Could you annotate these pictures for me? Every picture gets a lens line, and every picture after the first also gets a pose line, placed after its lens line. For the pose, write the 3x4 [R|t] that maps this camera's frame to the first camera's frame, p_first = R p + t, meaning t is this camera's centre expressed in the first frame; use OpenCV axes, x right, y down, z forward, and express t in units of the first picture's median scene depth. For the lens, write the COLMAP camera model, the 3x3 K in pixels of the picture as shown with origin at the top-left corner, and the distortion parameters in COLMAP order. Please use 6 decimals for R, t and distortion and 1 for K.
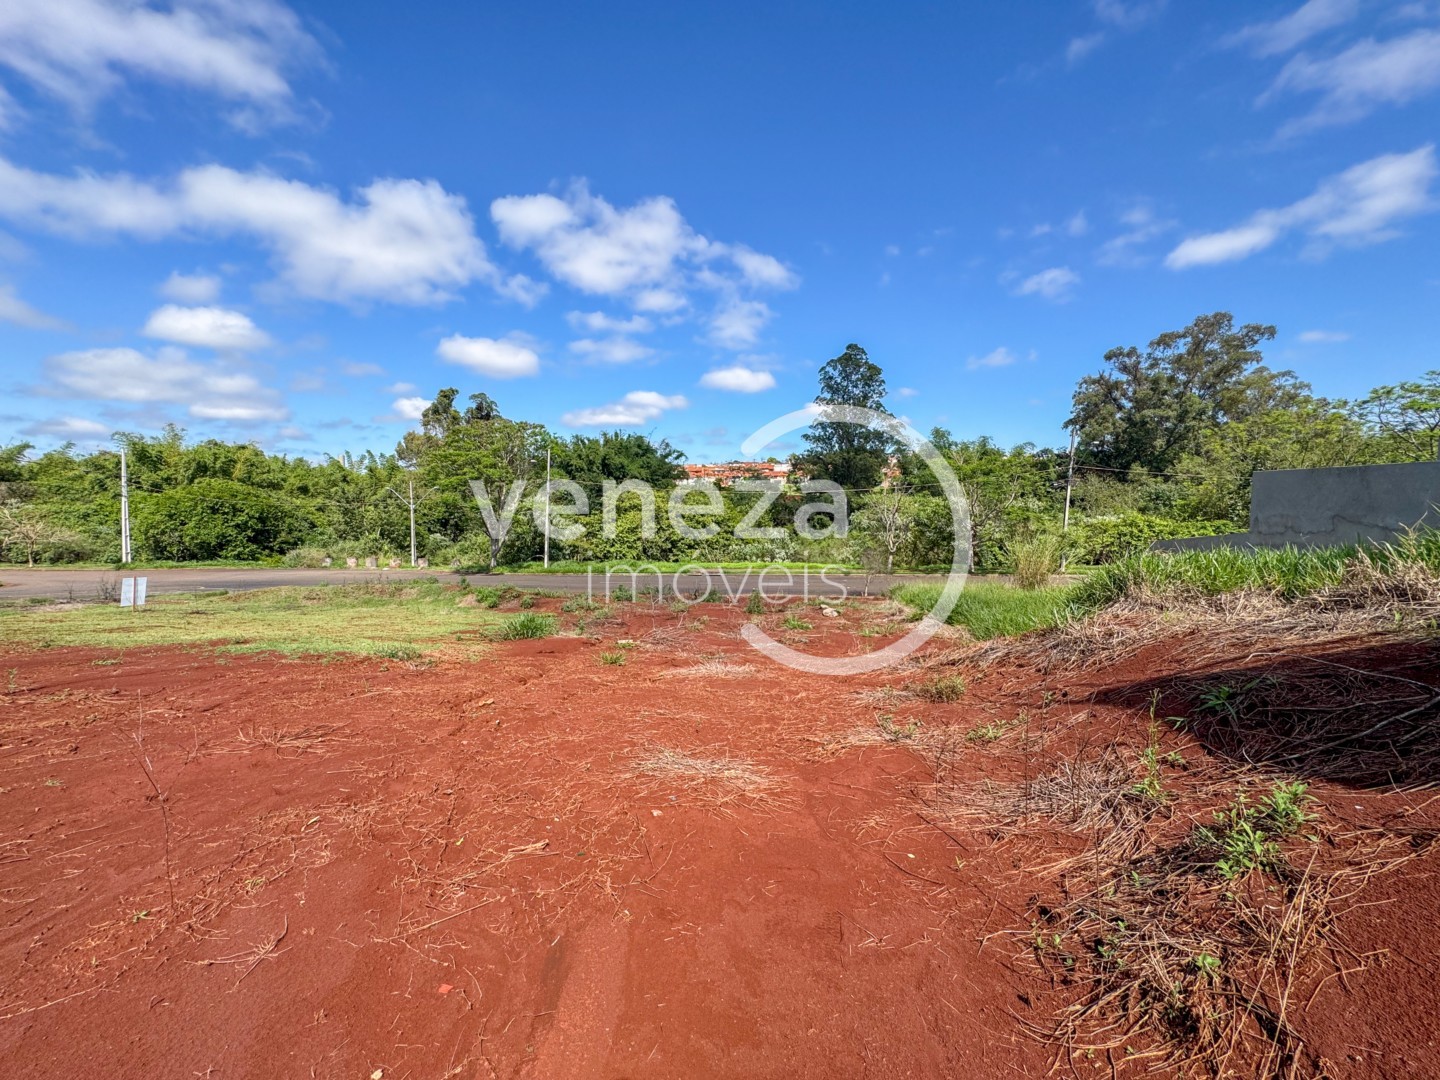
lens RADIAL K [[581.0, 0, 723.2], [0, 581.0, 530.3], [0, 0, 1]] dist [0.001343, -0.000069]
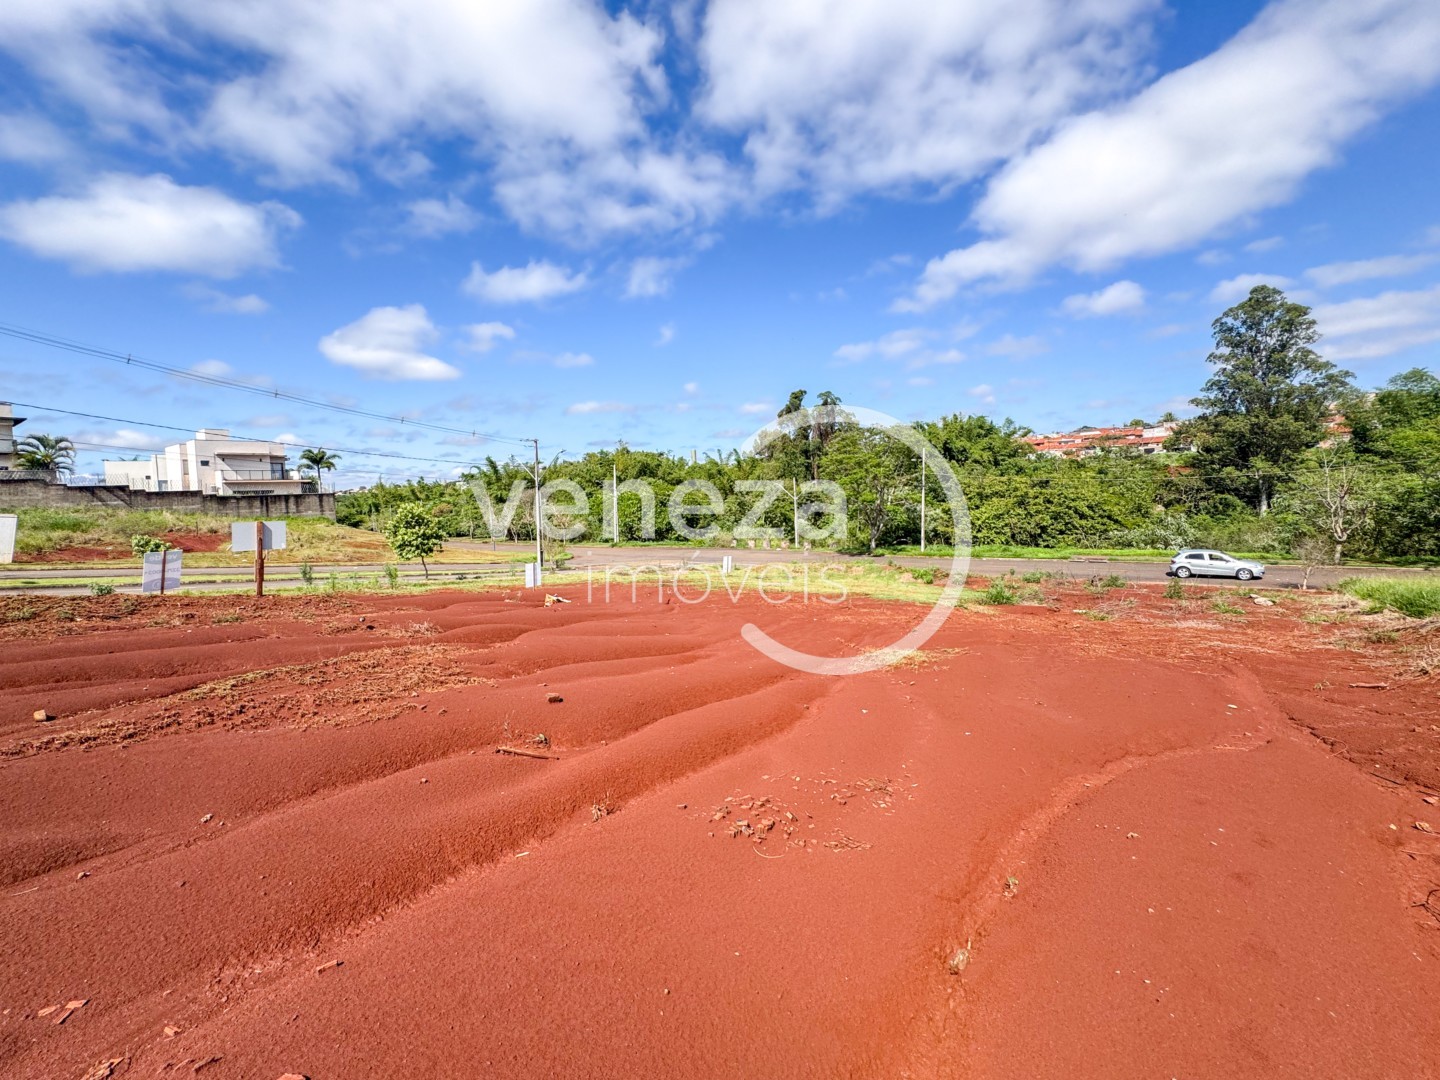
lens RADIAL K [[596.8, 0, 734.7], [0, 596.8, 501.8], [0, 0, 1]] dist [-0.006399, 0.001579]
pose [[0.874159, -0.023434, -0.485074, -0.034321], [0.016357, 0.999689, -0.018819, -0.009427], [0.485364, 0.008516, 0.874271, -0.110555]]
